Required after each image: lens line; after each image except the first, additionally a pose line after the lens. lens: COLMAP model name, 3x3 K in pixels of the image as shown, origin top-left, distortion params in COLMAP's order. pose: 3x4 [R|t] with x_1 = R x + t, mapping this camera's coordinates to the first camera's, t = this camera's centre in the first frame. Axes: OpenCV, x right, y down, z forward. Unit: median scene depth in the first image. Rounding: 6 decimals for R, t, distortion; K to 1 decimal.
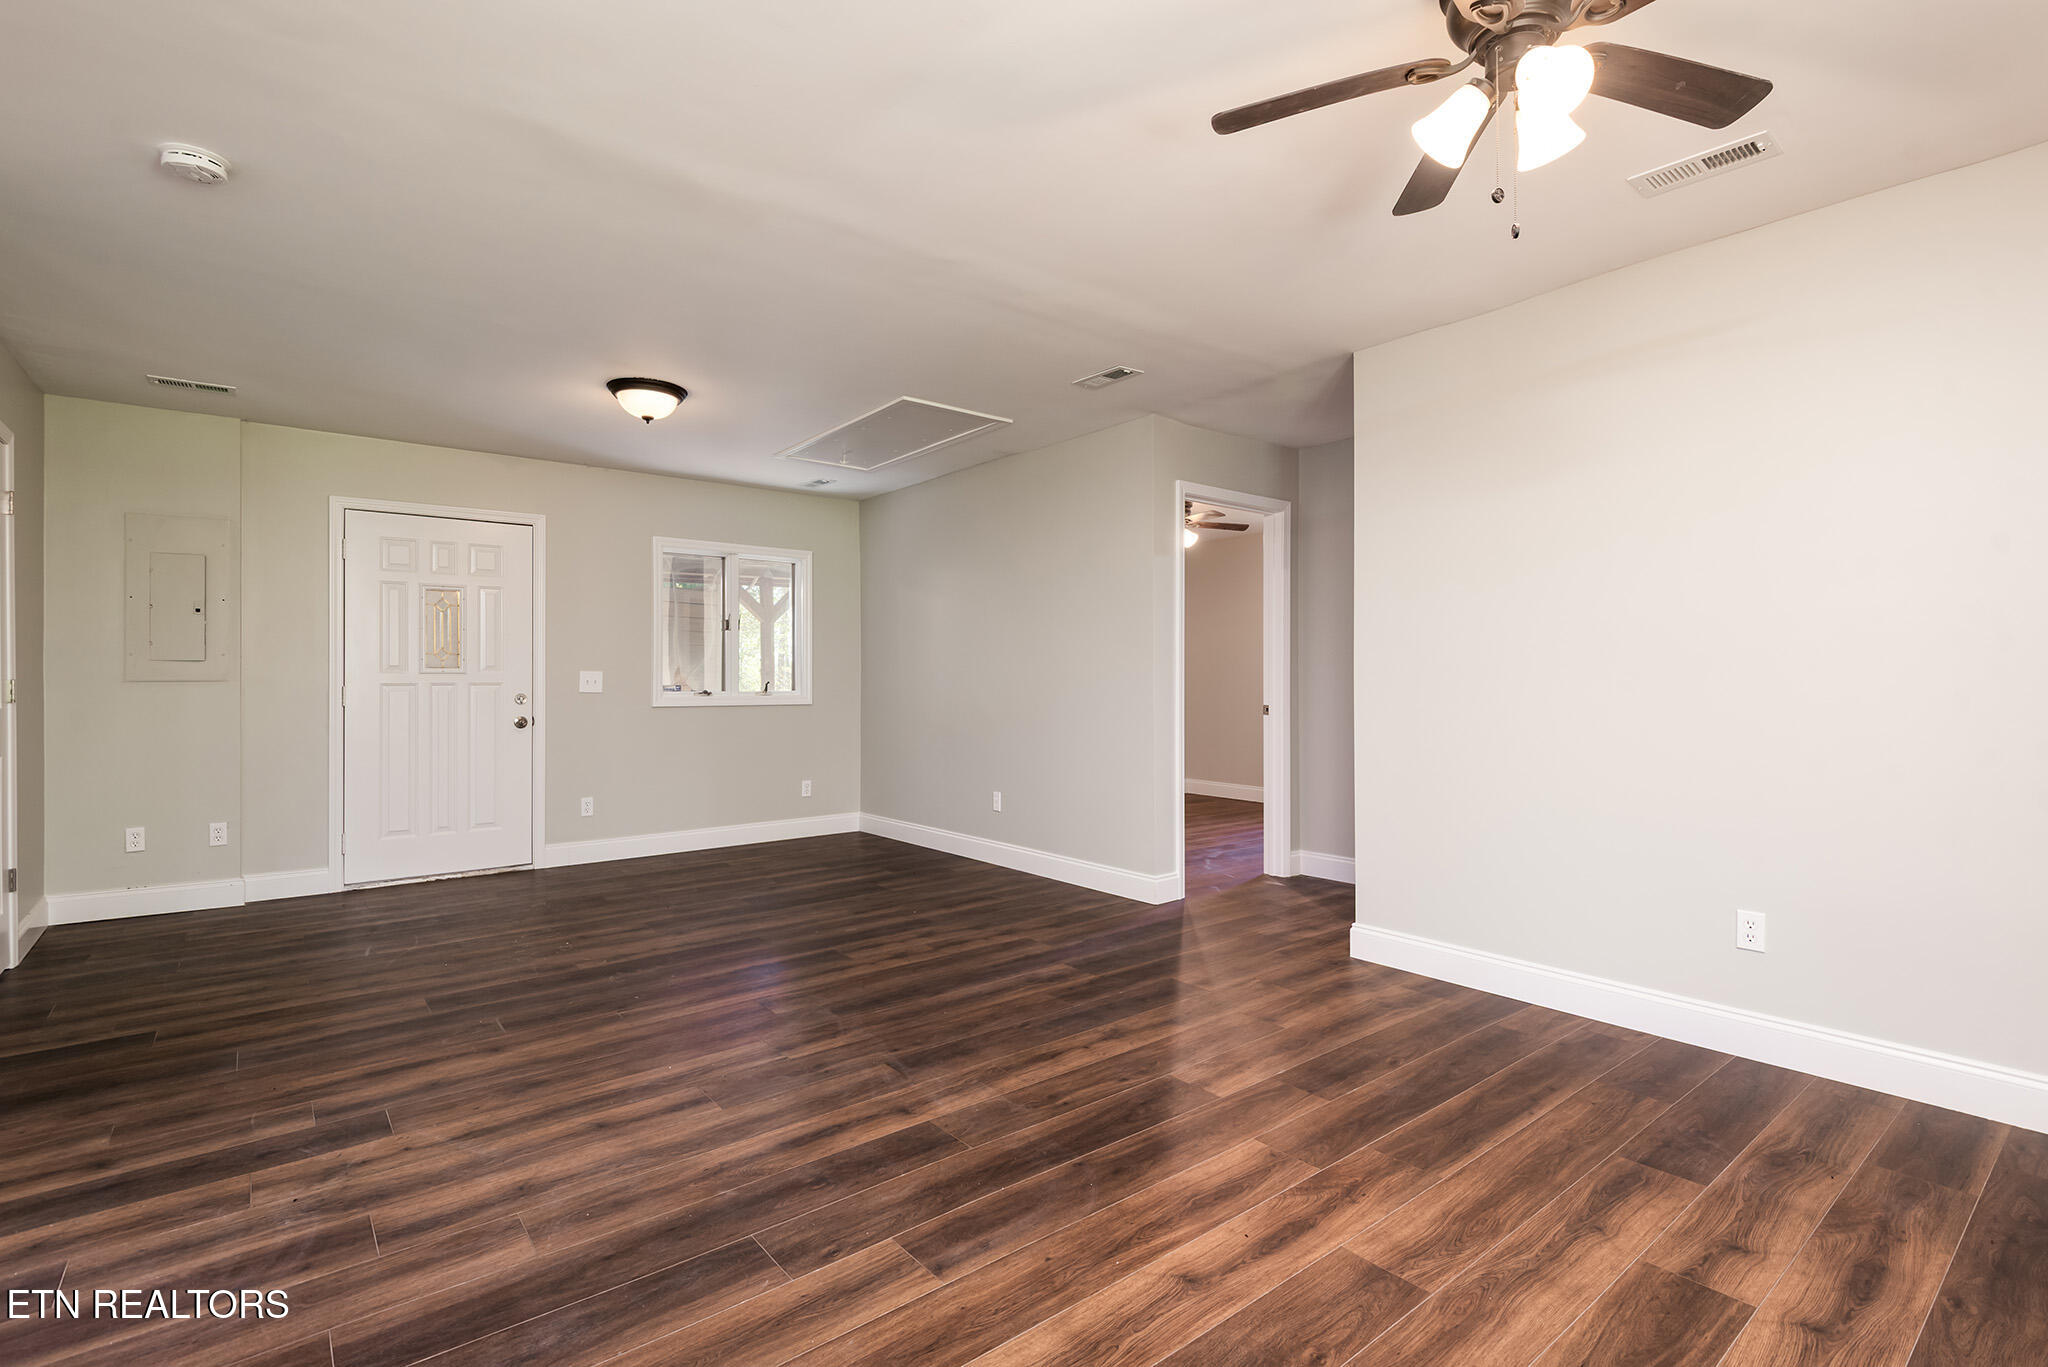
lens RADIAL K [[953.8, 0, 1023.1], [0, 953.8, 676.9], [0, 0, 1]] dist [0.003654, -0.000735]
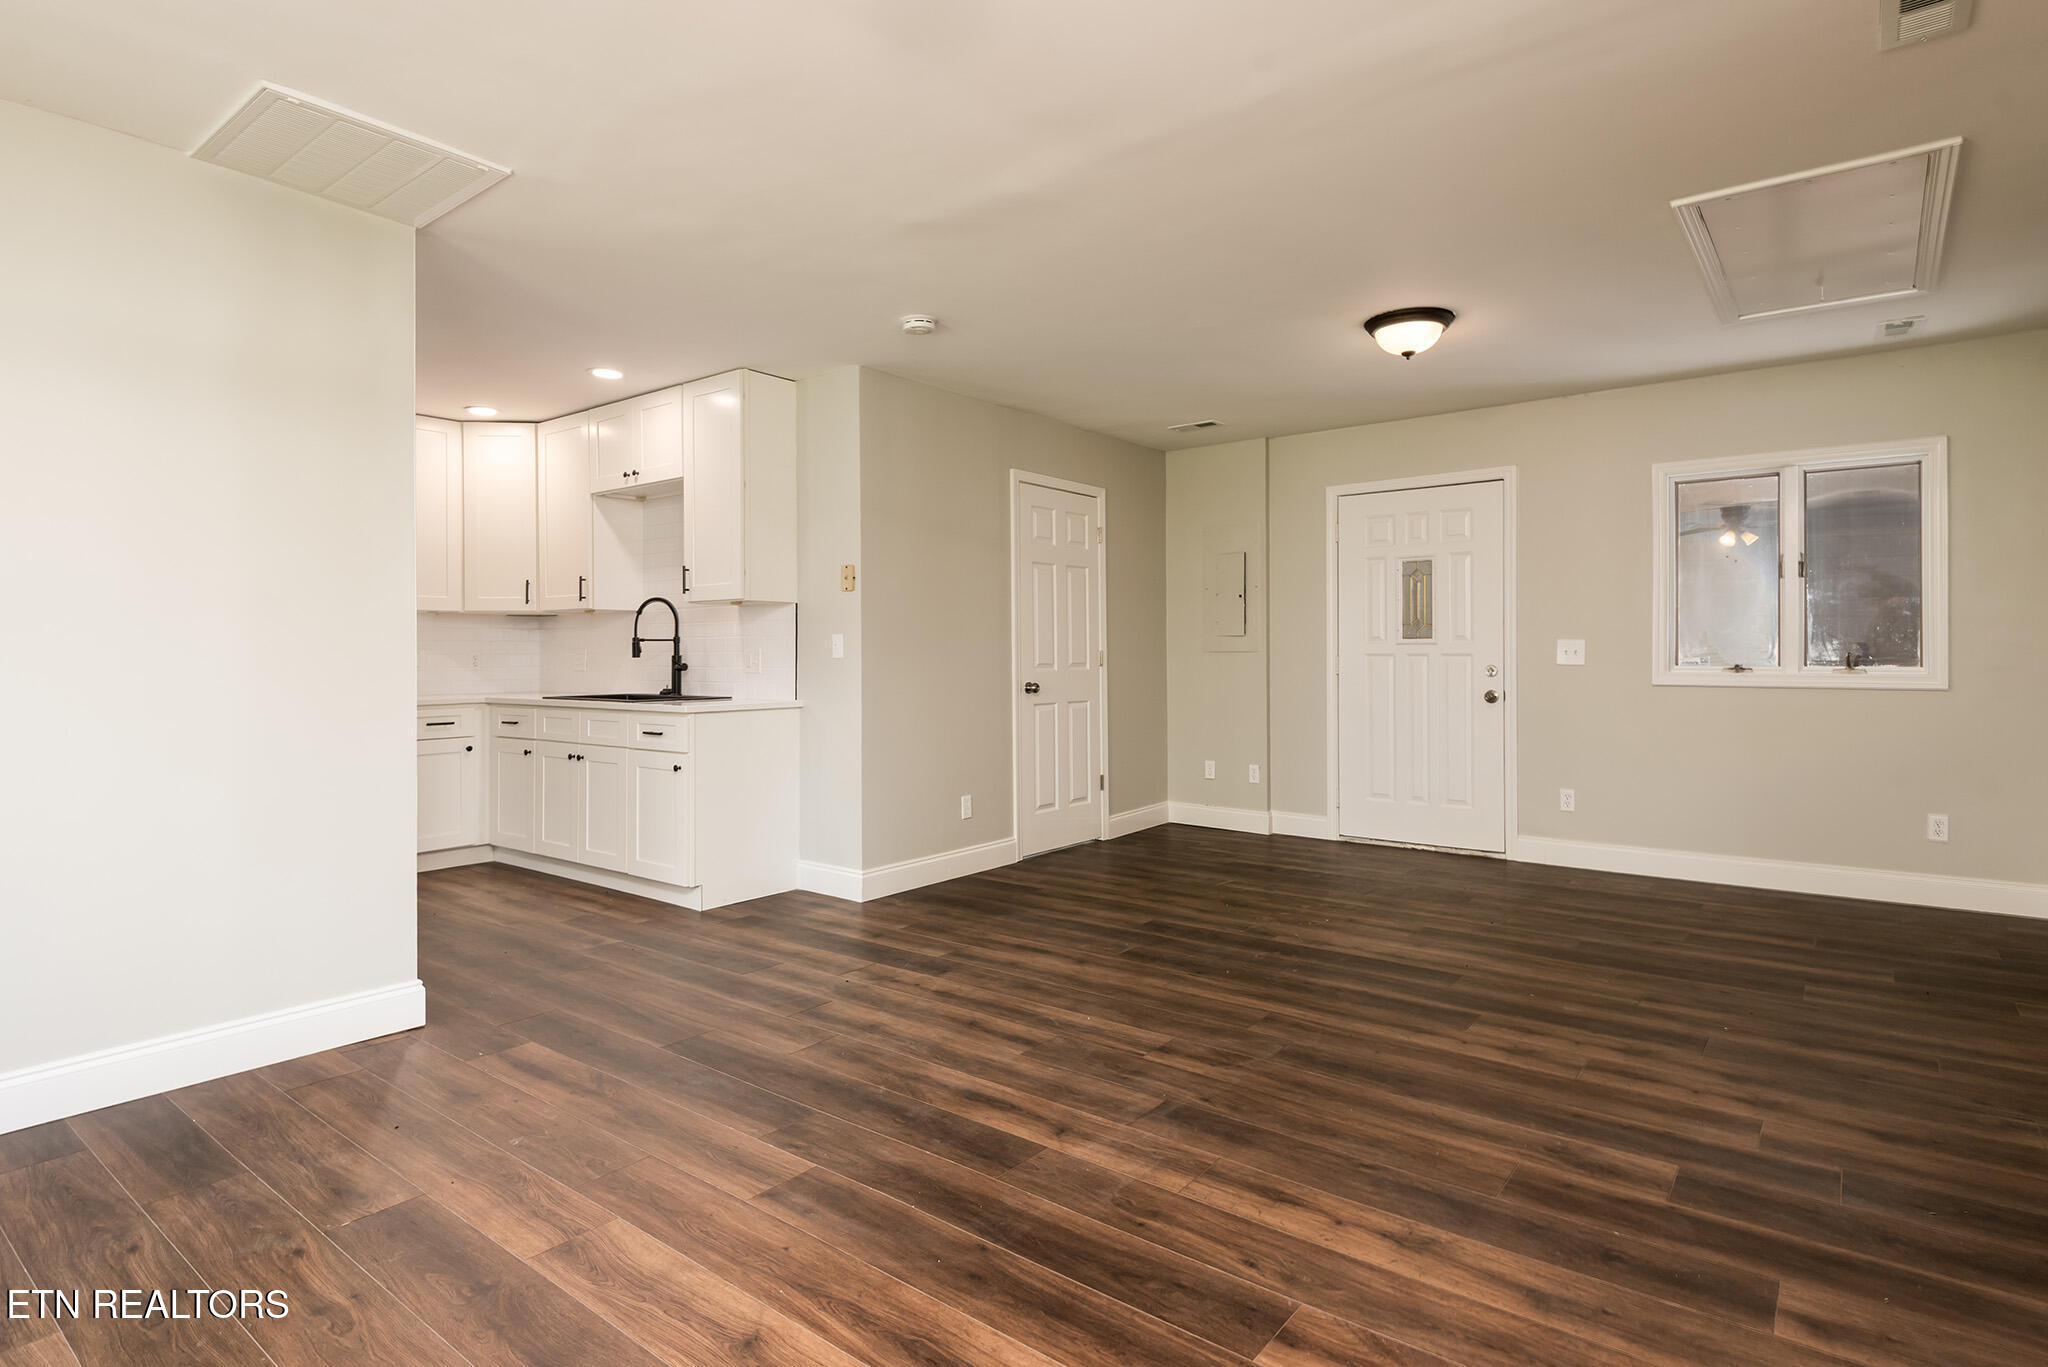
lens RADIAL K [[1054.1, 0, 1003.9], [0, 1054.1, 666.4], [0, 0, 1]] dist [0.014374, -0.001281]
pose [[0.215555, 0.014506, -0.976384, 0.705754], [0.005428, 0.999856, 0.016053, -0.000846], [0.976477, -0.008760, 0.215446, 0.622150]]
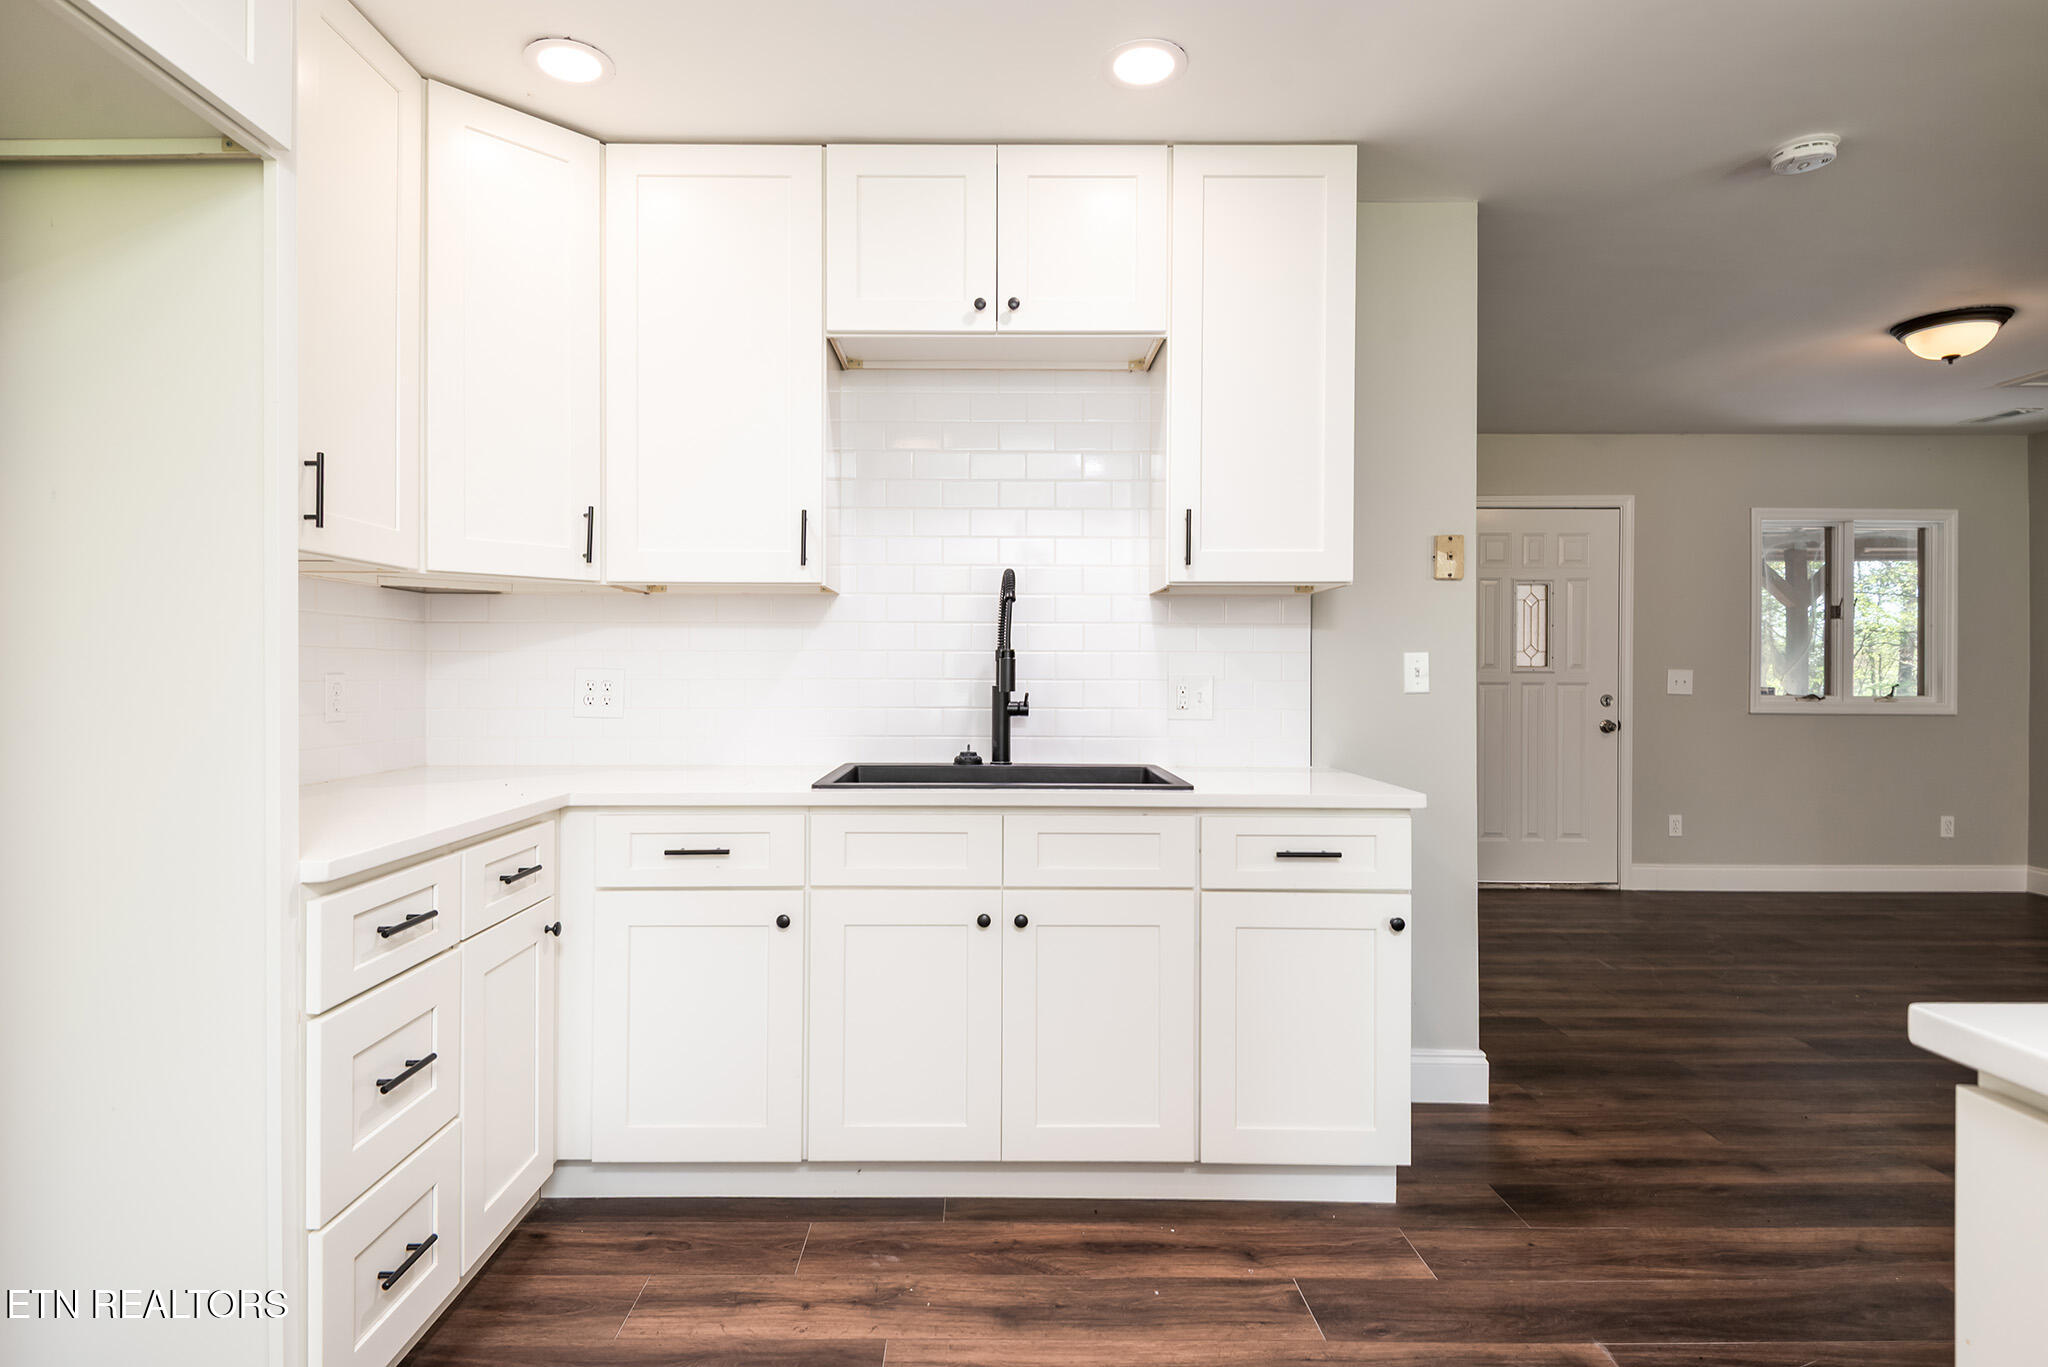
lens RADIAL K [[1054.1, 0, 1003.9], [0, 1054.1, 666.4], [0, 0, 1]] dist [0.014374, -0.001281]
pose [[0.779795, 0.000018, -0.626035, -0.660417], [-0.002751, 0.999990, -0.003399, -0.008076], [0.626029, 0.004373, 0.779788, -0.279701]]
